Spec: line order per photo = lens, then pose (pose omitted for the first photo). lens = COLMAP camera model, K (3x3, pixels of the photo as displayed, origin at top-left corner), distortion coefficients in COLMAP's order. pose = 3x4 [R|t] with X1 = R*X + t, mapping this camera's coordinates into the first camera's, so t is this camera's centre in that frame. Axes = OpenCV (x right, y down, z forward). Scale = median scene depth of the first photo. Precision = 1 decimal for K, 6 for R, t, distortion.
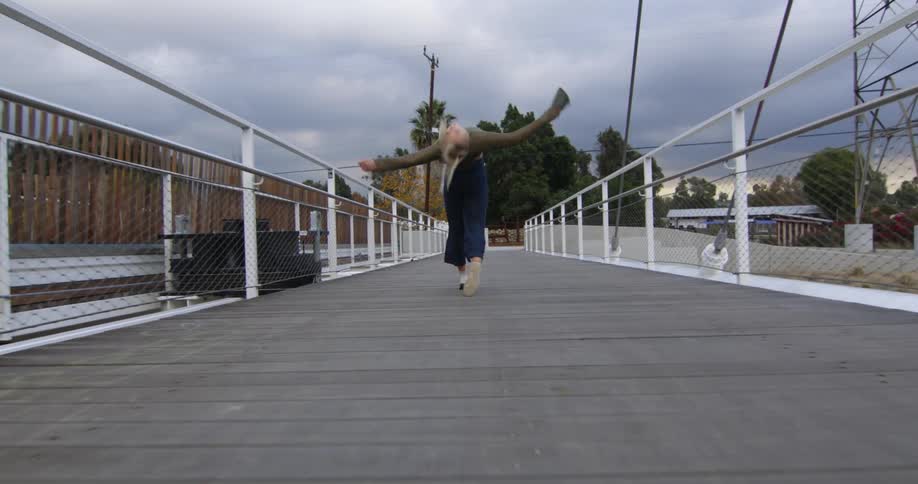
lens RADIAL K [[525.3, 0, 461.1], [0, 525.3, 241.3], [0, 0, 1]] dist [-0.000138, -0.001989]
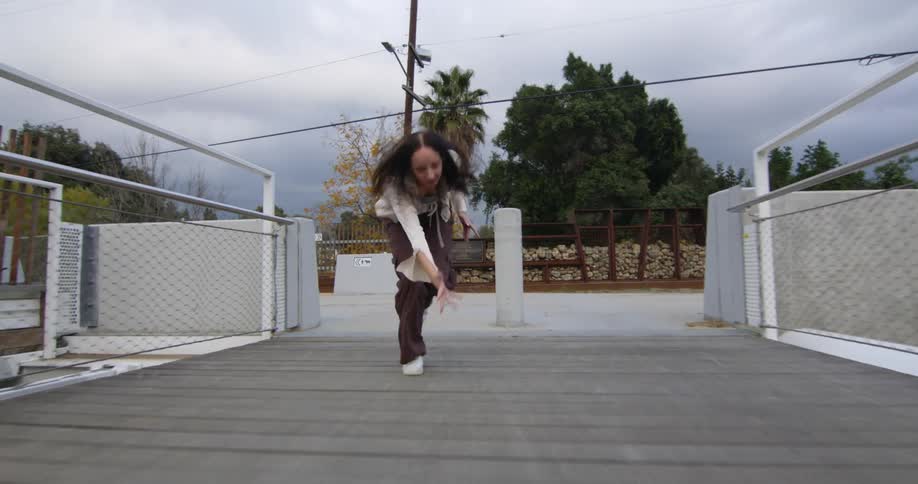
lens RADIAL K [[525.3, 0, 461.1], [0, 525.3, 241.3], [0, 0, 1]] dist [-0.000138, -0.001989]
pose [[0.995428, 0.004344, -0.095416, 0.026238], [-0.011021, 0.997517, -0.069559, 0.000740], [0.094877, 0.070292, 0.993004, 0.438111]]
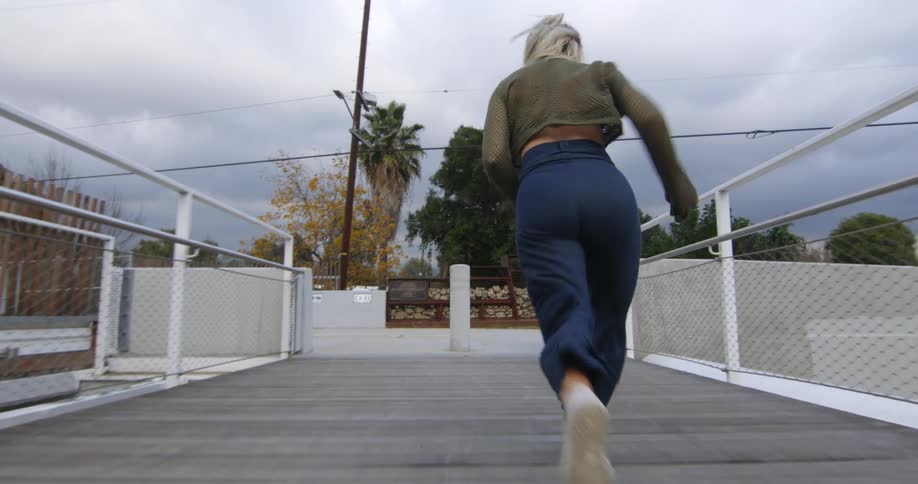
lens RADIAL K [[593.3, 0, 459.0], [0, 593.3, 242.0], [0, 0, 1]] dist [0.006047, -0.001546]
pose [[0.998891, 0.029605, 0.036605, 0.017375], [-0.024940, 0.992227, -0.121913, 0.000382], [-0.039929, 0.120865, 0.991866, 0.369851]]
